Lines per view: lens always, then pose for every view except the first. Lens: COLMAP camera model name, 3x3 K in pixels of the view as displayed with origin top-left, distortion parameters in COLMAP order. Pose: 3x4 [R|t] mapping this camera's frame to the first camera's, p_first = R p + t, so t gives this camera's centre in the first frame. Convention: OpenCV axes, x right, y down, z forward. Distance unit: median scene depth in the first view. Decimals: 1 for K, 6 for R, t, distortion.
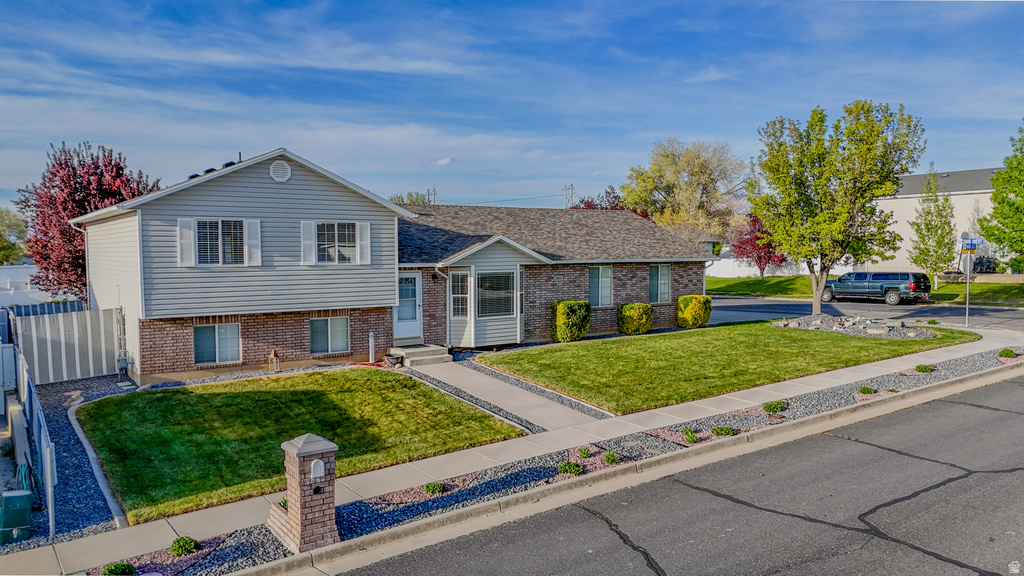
lens RADIAL K [[764.5, 0, 512.0], [0, 764.5, 288.0], [0, 0, 1]] dist [0.032007, -0.008679]
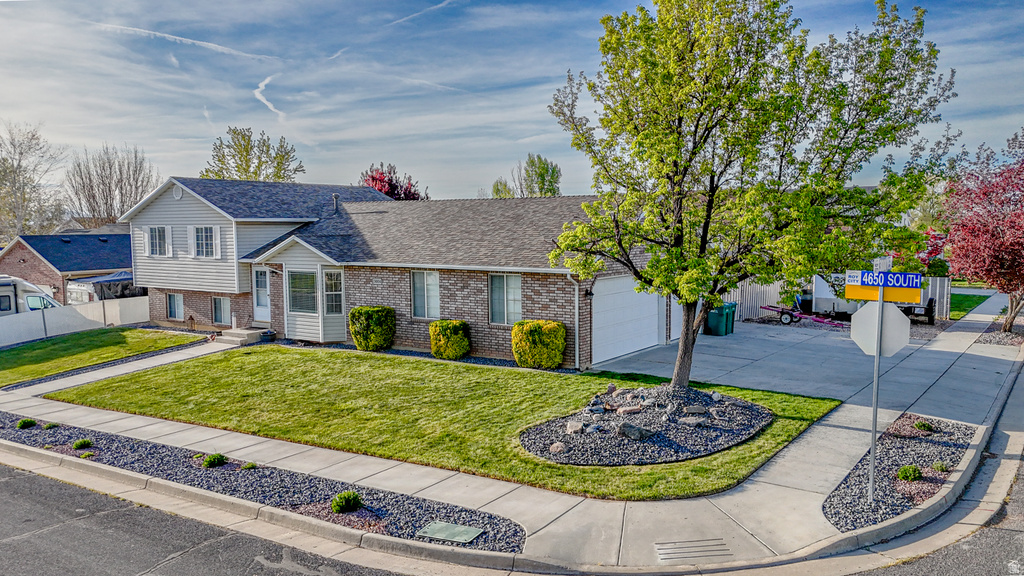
lens RADIAL K [[764.5, 0, 512.0], [0, 764.5, 288.0], [0, 0, 1]] dist [0.032007, -0.008679]
pose [[0.351759, 0.082861, -0.932416, 1.124990], [-0.038648, 0.996511, 0.073977, -0.091256], [0.935292, 0.010014, 0.353734, 0.946707]]
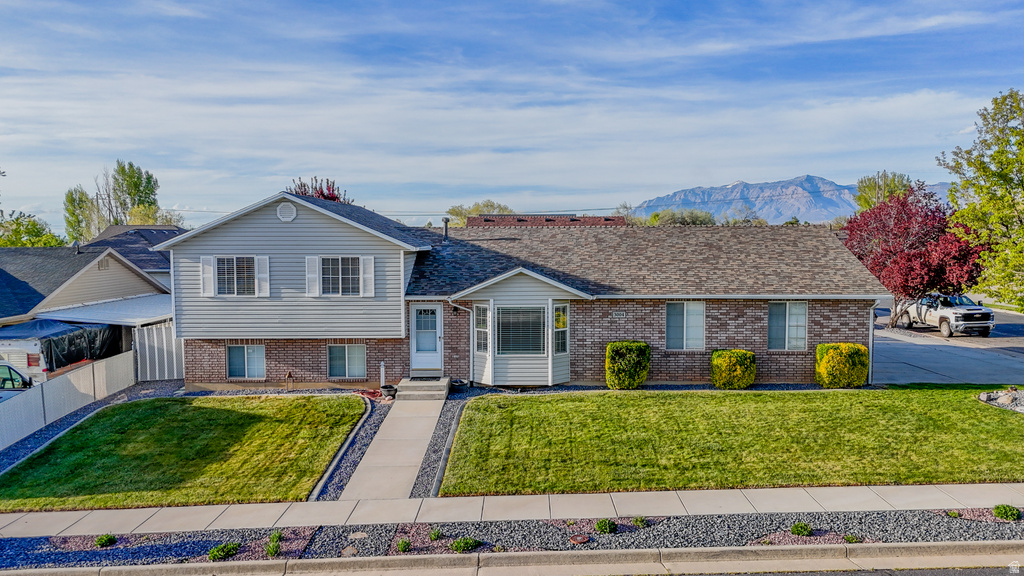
lens RADIAL K [[758.6, 0, 512.0], [0, 758.6, 288.0], [0, 0, 1]] dist [0.084561, -0.090259]
pose [[0.806151, 0.043220, -0.590129, 0.539958], [-0.030118, 0.999033, 0.032025, -0.076907], [0.590943, -0.008043, 0.806673, 0.265639]]
